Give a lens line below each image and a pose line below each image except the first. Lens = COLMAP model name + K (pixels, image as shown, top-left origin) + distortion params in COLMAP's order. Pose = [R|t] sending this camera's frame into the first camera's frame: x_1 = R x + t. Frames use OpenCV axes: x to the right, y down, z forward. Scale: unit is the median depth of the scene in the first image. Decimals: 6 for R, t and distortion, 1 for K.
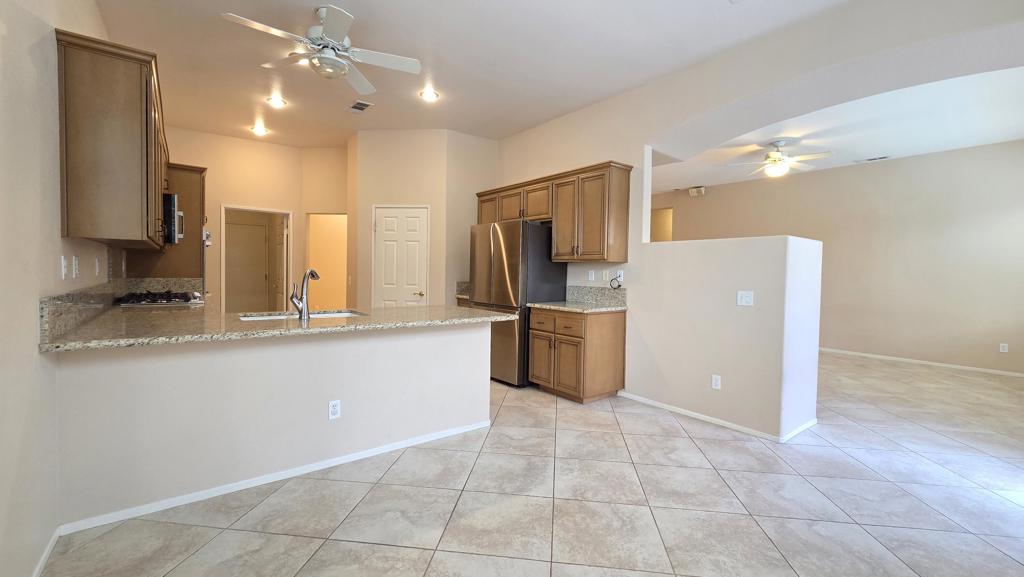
lens RADIAL K [[417.6, 0, 516.0], [0, 417.6, 288.7], [0, 0, 1]] dist [0.000954, -0.000713]
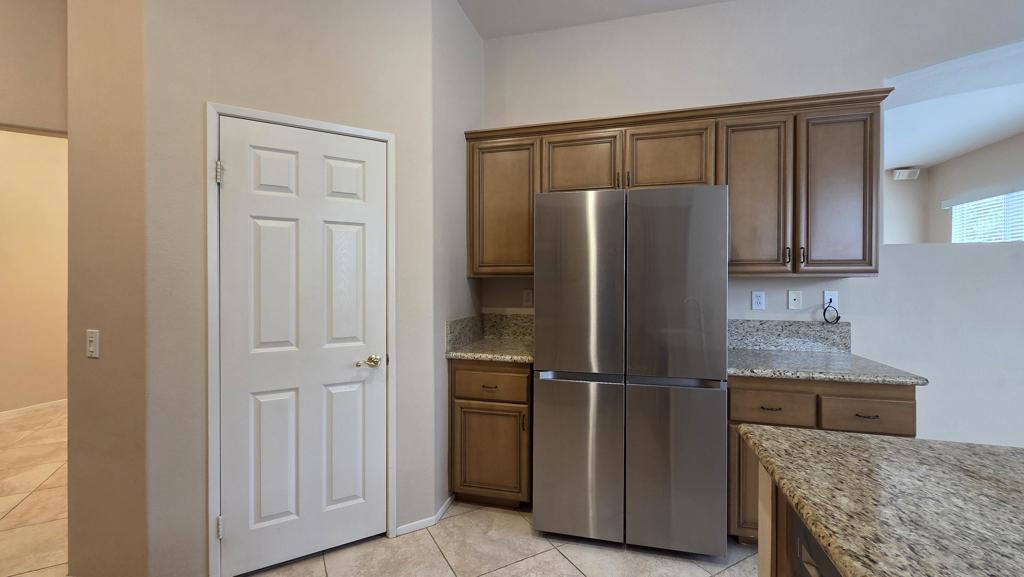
lens RADIAL K [[417.6, 0, 509.8], [0, 417.6, 284.8], [0, 0, 1]] dist [0.000954, -0.000713]
pose [[0.808961, -0.027519, 0.587218, -0.359503], [0.038174, 0.999255, -0.005760, -0.052821], [-0.586621, 0.027076, 0.809409, 0.629666]]
